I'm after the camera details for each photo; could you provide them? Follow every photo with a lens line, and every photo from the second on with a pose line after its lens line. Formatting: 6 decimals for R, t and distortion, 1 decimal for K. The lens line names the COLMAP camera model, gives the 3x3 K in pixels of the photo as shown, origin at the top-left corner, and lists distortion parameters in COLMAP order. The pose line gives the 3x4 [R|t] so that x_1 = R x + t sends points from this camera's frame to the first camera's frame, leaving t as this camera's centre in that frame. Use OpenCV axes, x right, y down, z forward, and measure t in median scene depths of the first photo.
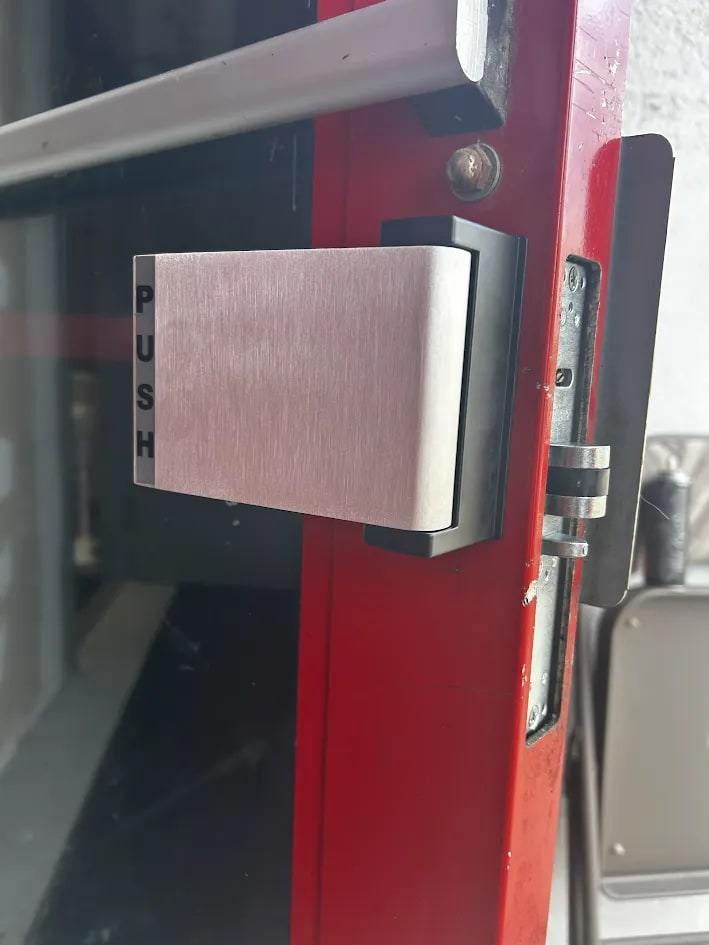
lens RADIAL K [[743.1, 0, 350.8], [0, 743.1, 471.1], [0, 0, 1]] dist [-0.006843, -0.024119]
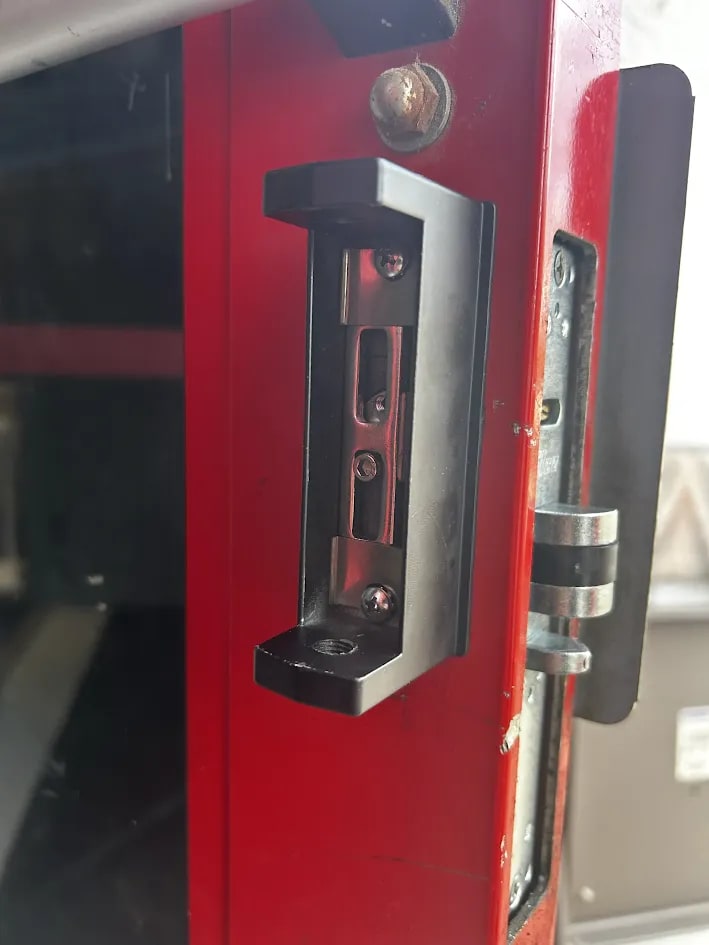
lens RADIAL K [[743.1, 0, 354.1], [0, 743.1, 474.0], [0, 0, 1]] dist [-0.006843, -0.024119]
pose [[0.997015, -0.024576, 0.073195, 0.055363], [0.024908, 0.999683, -0.003620, -0.070756], [-0.073083, 0.005432, 0.997311, 0.329374]]
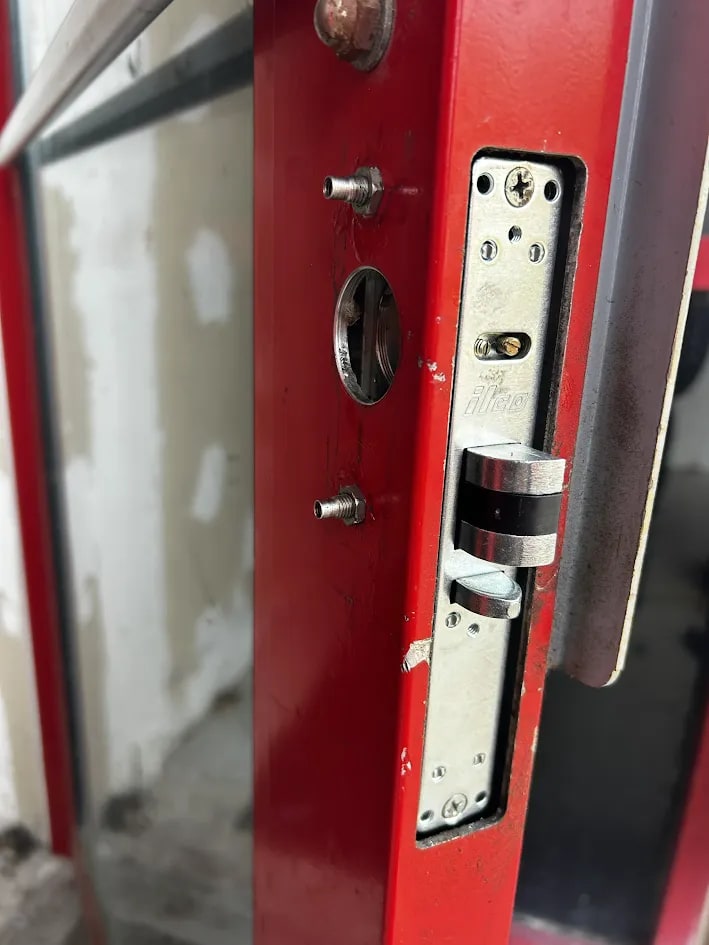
lens RADIAL K [[743.1, 0, 358.2], [0, 743.1, 474.2], [0, 0, 1]] dist [-0.006843, -0.024119]
pose [[0.908710, 0.118650, -0.400211, 0.443396], [-0.064725, 0.987207, 0.145713, -0.102057], [0.412380, -0.106507, 0.904765, 0.354975]]
